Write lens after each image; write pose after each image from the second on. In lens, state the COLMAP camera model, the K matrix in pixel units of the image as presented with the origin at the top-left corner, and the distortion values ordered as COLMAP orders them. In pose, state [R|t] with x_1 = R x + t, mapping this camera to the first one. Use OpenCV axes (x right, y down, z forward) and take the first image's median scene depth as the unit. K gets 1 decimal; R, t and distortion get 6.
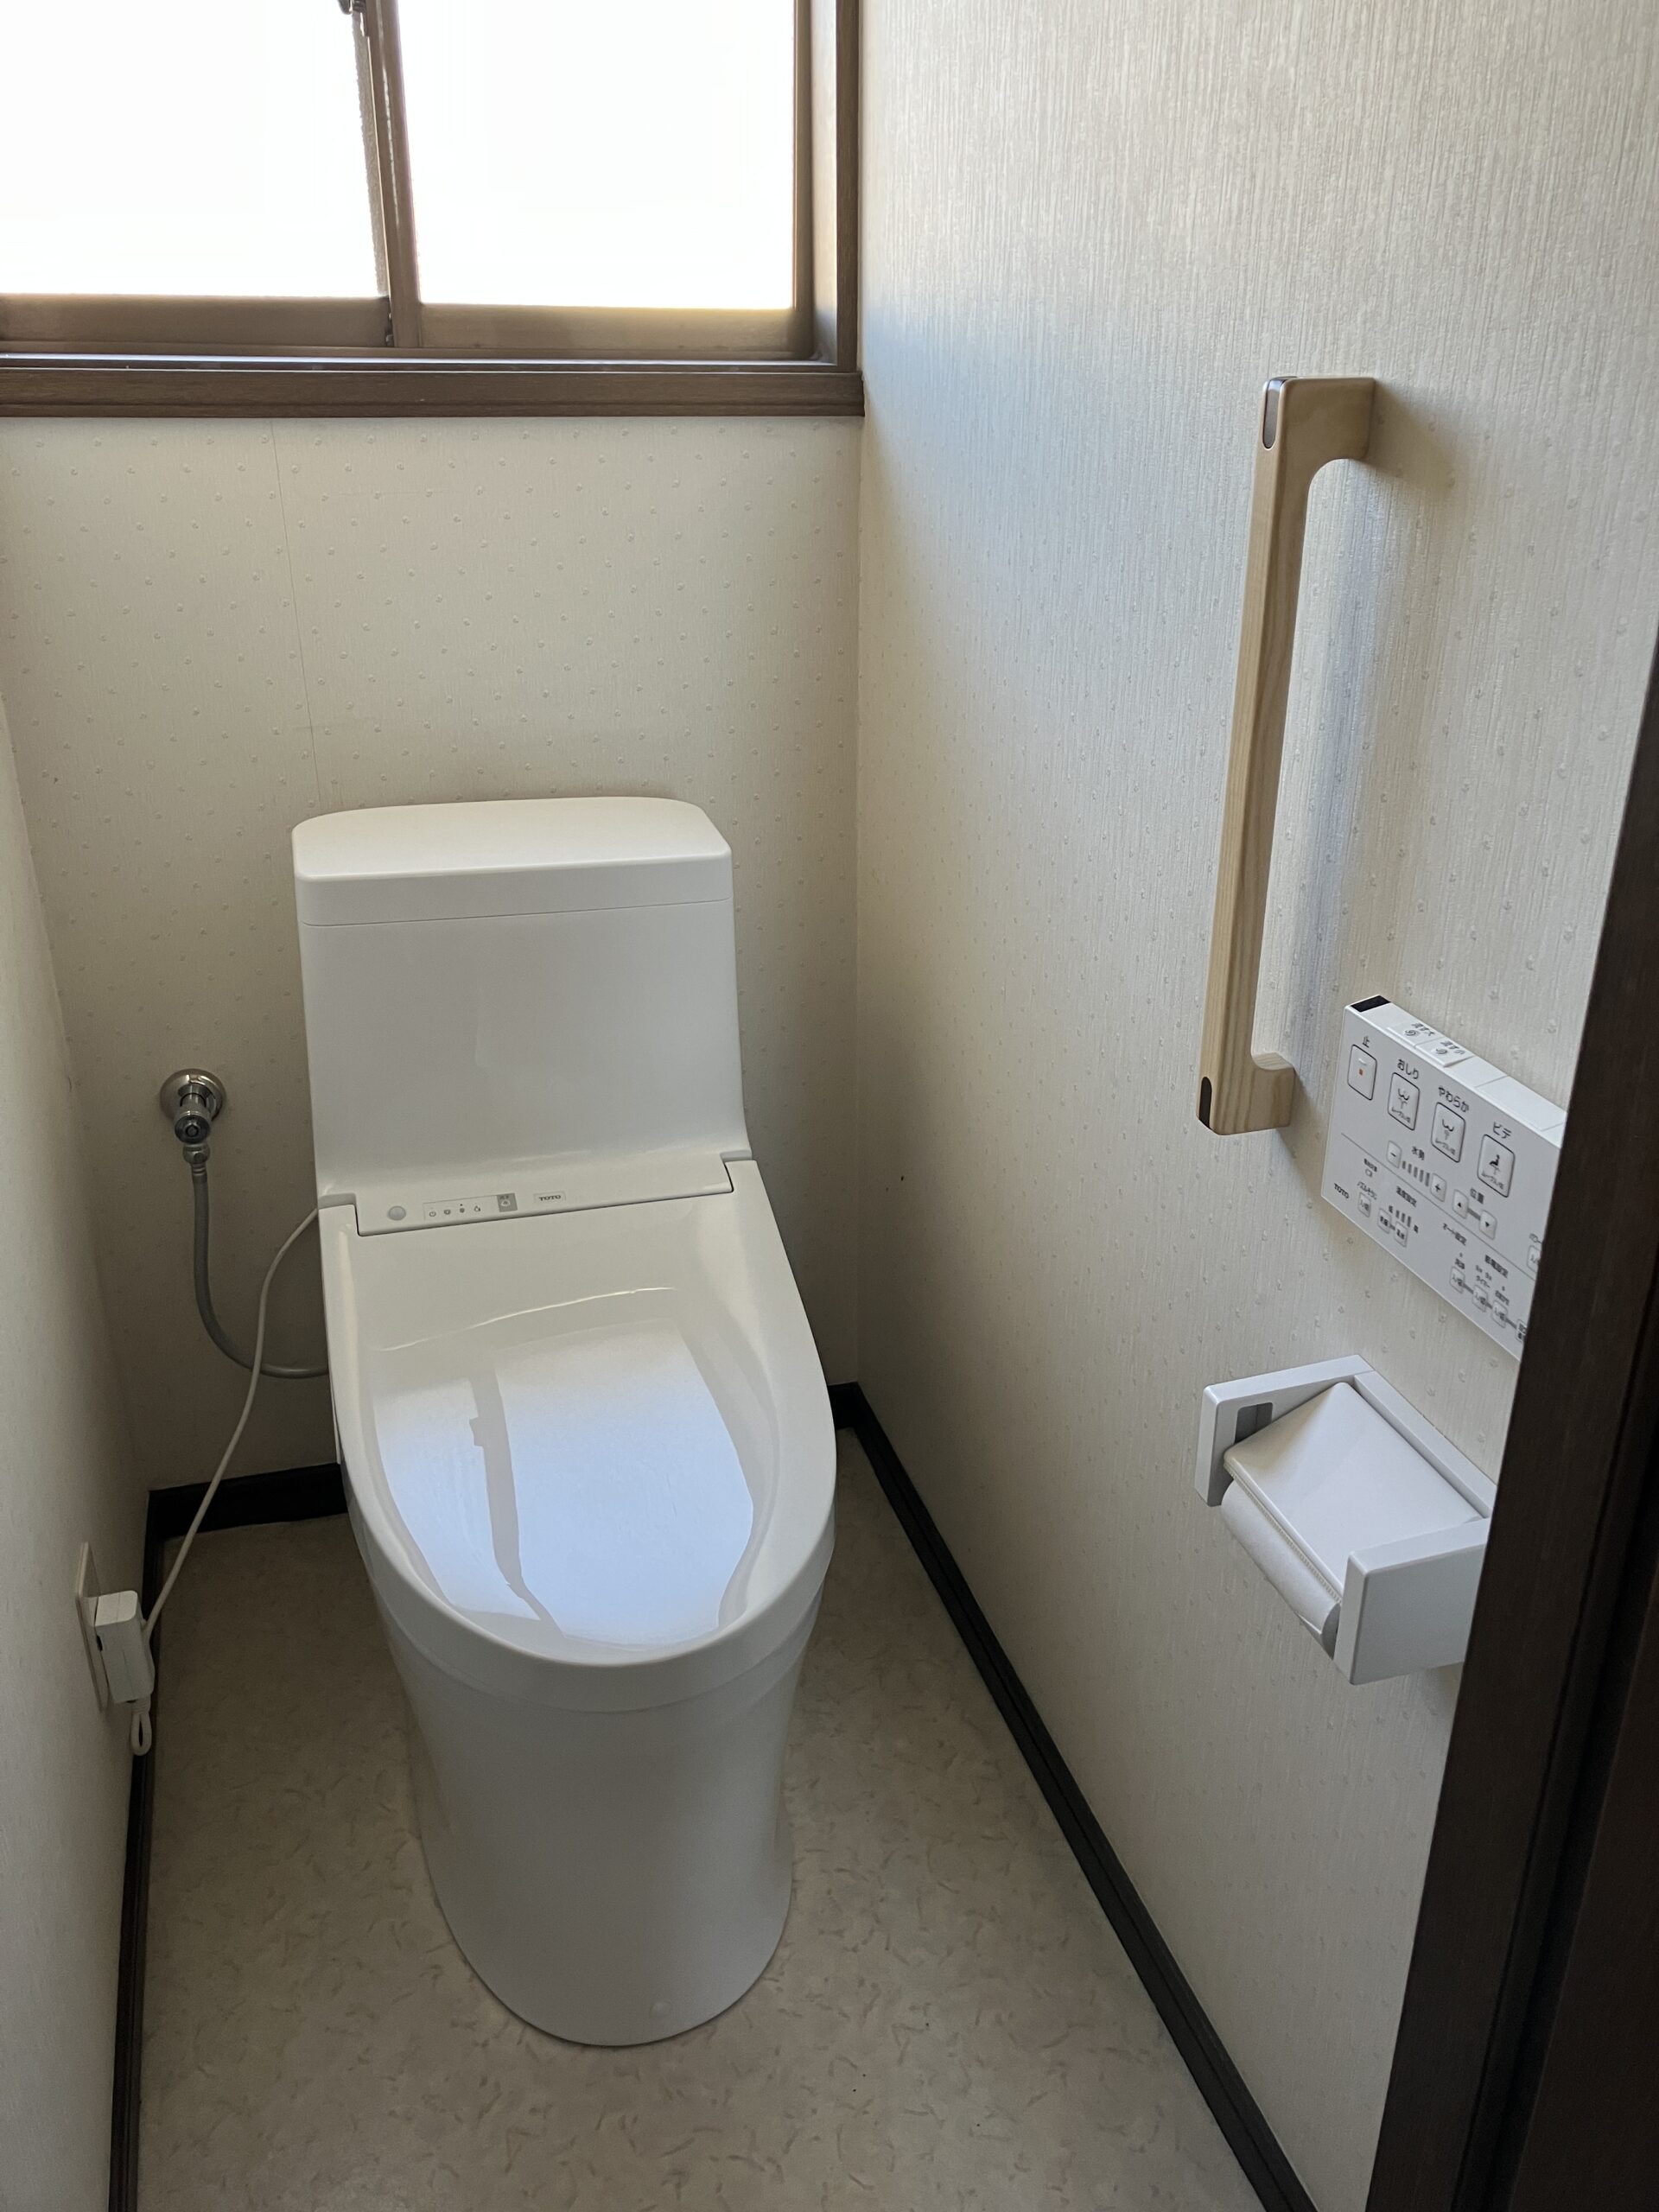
lens RADIAL K [[1857.0, 0, 829.5], [0, 1857.0, 1106.0], [0, 0, 1]] dist [0.062245, -0.001413]
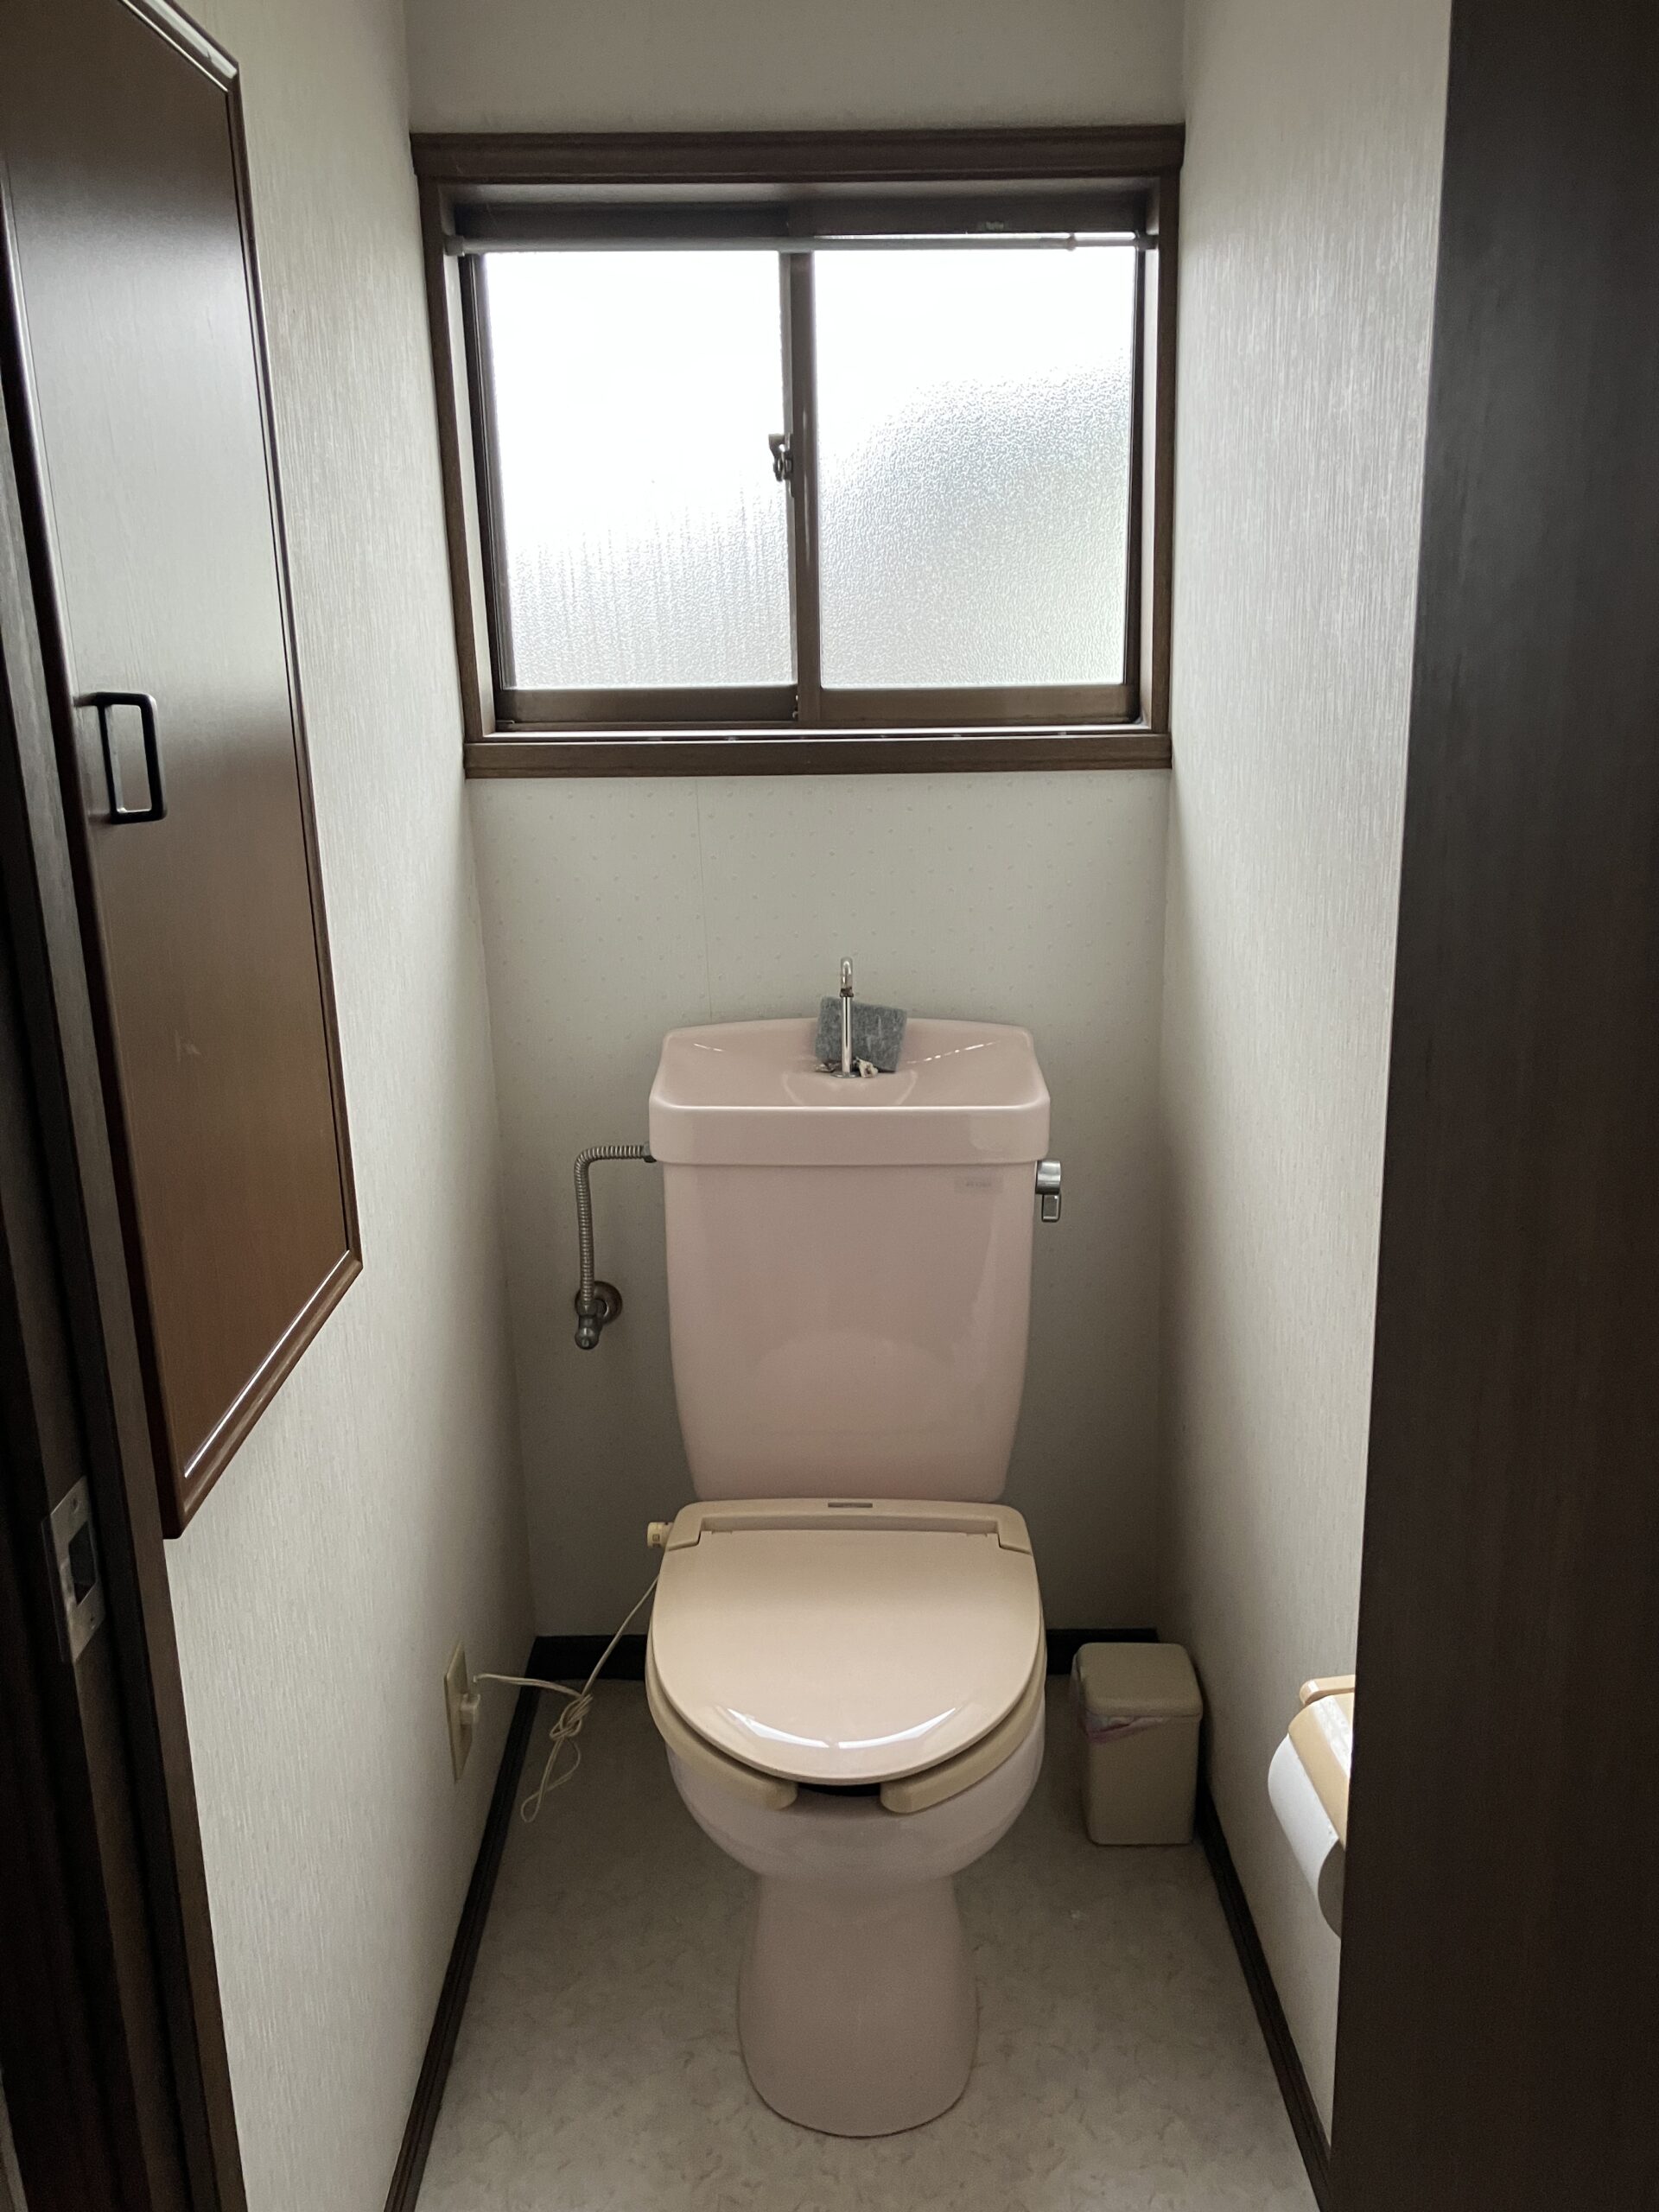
lens RADIAL K [[1824.9, 0, 828.3], [0, 1824.9, 1181.3], [0, 0, 1]] dist [0.051744, -0.001080]
pose [[0.960048, 0.056805, -0.274011, 0.147954], [-0.090548, 0.989562, -0.112105, 0.039827], [0.264783, 0.132437, 0.955170, -0.133119]]
